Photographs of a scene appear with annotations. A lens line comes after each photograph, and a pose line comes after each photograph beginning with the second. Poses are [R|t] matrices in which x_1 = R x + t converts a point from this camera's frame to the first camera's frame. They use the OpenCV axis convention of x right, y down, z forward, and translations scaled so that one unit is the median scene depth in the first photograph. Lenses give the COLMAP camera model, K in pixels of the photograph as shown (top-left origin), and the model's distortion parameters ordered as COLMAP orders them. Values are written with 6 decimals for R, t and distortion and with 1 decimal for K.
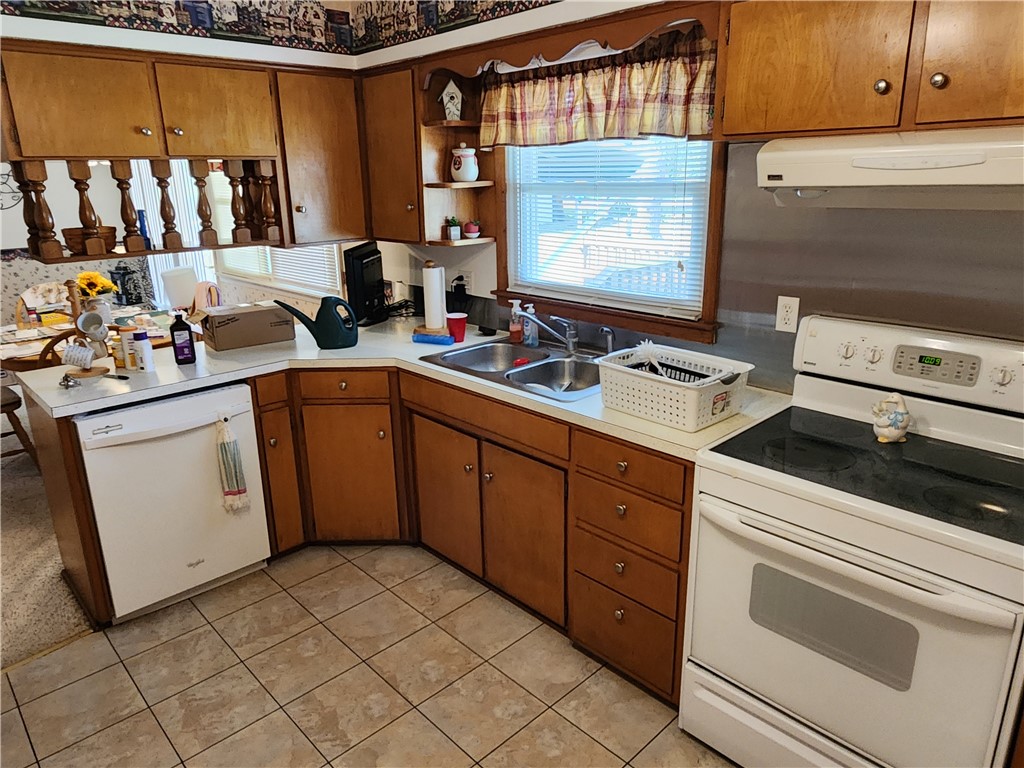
lens RADIAL K [[686.5, 0, 512.1], [0, 686.5, 375.7], [0, 0, 1]] dist [0.002115, -0.003979]
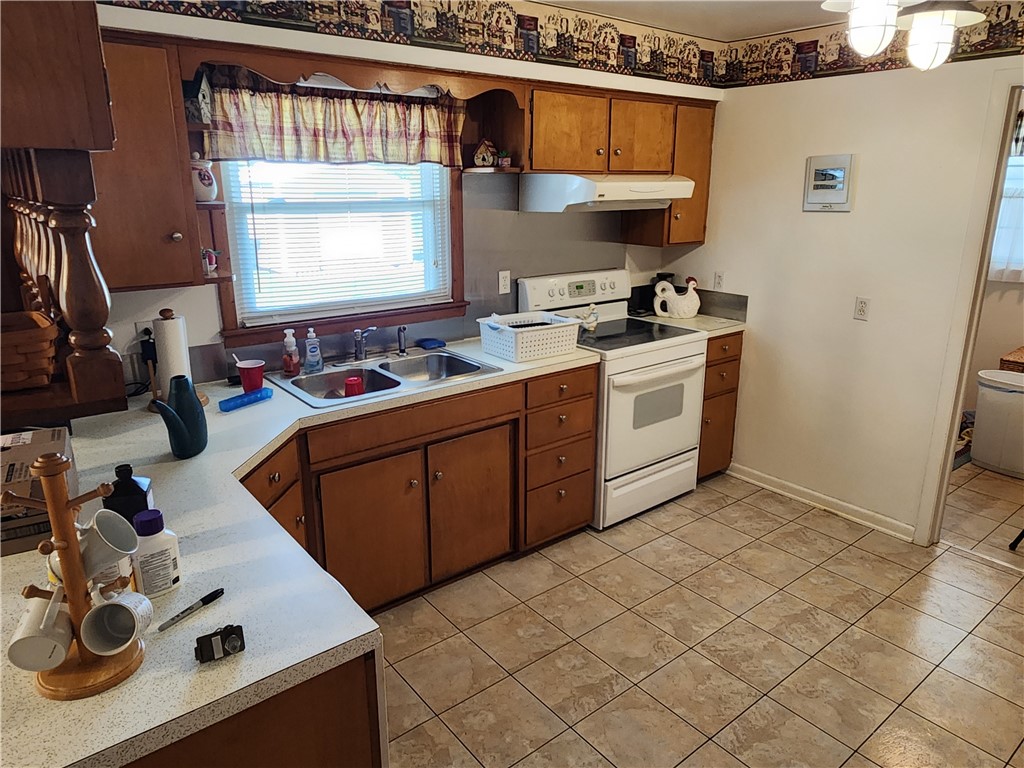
lens RADIAL K [[686.5, 0, 508.5], [0, 686.5, 373.0], [0, 0, 1]] dist [0.002115, -0.003979]
pose [[0.091530, -0.250016, 0.963906, -0.932369], [0.277864, 0.935935, 0.216375, -0.186114], [-0.956250, 0.248030, 0.155136, 0.642019]]
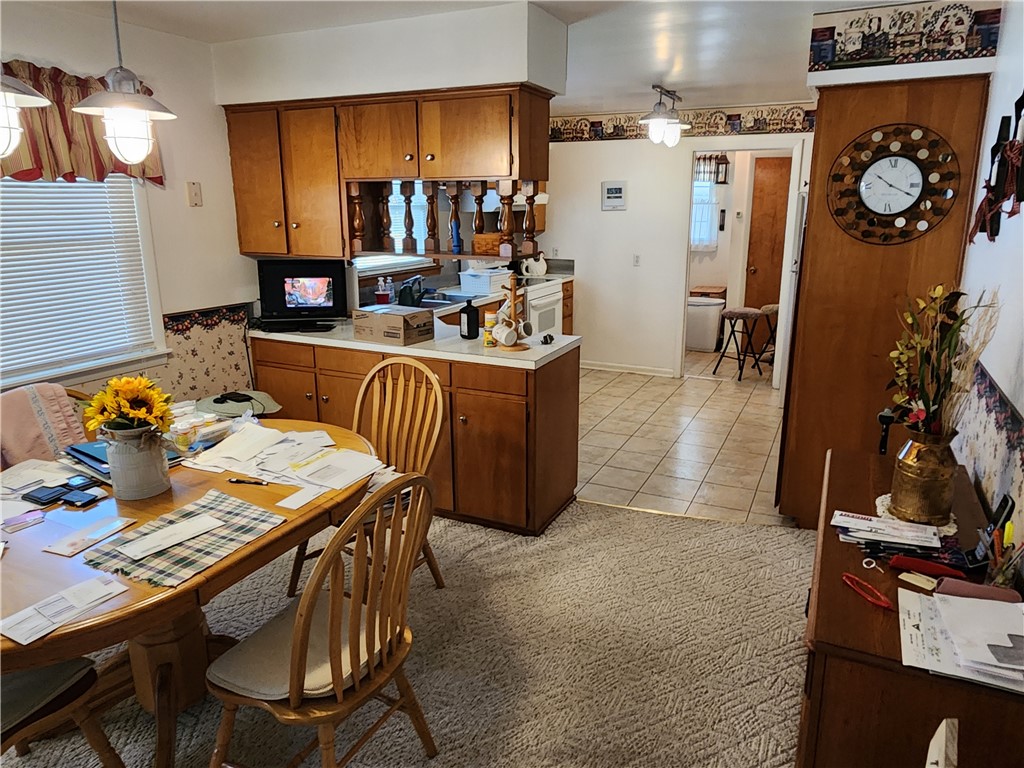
lens RADIAL K [[686.5, 0, 513.9], [0, 686.5, 371.7], [0, 0, 1]] dist [0.002115, -0.003979]
pose [[-0.346610, -0.207329, 0.914810, -1.735918], [0.272682, 0.910877, 0.309753, -0.346328], [-0.897500, 0.356815, -0.259184, 1.312885]]
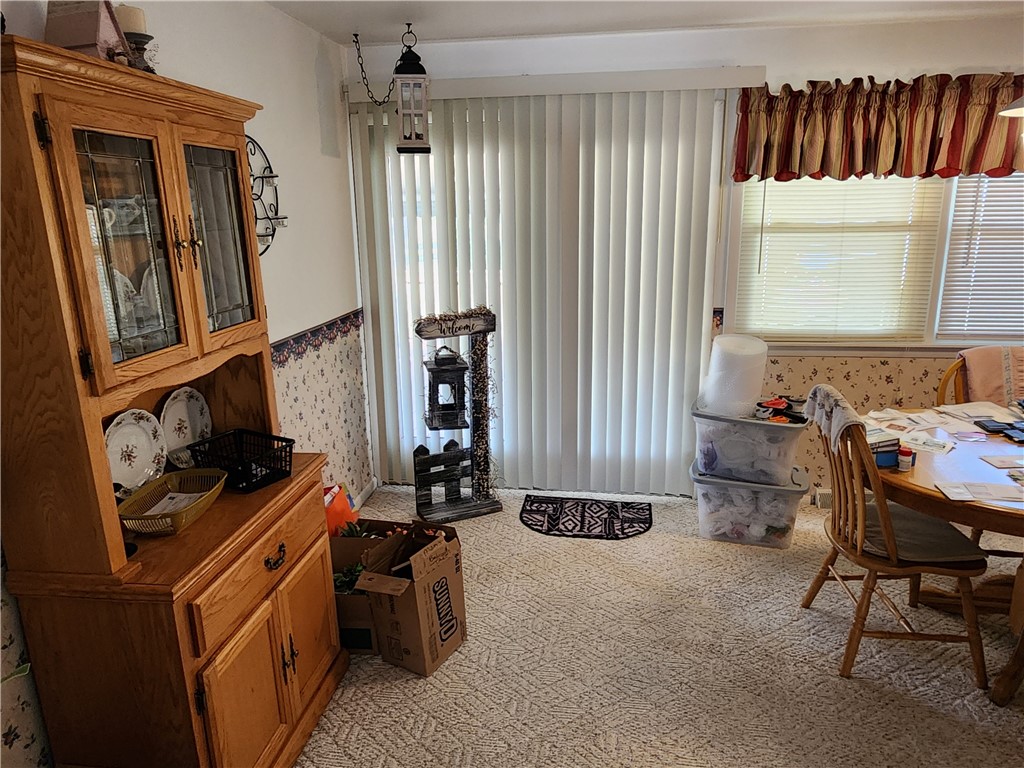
lens RADIAL K [[686.5, 0, 509.1], [0, 686.5, 373.9], [0, 0, 1]] dist [0.002115, -0.003979]
pose [[0.785118, -0.138303, 0.603707, -1.969819], [0.175030, 0.984561, -0.002073, -0.316330], [-0.594099, 0.107295, 0.797204, 1.263074]]
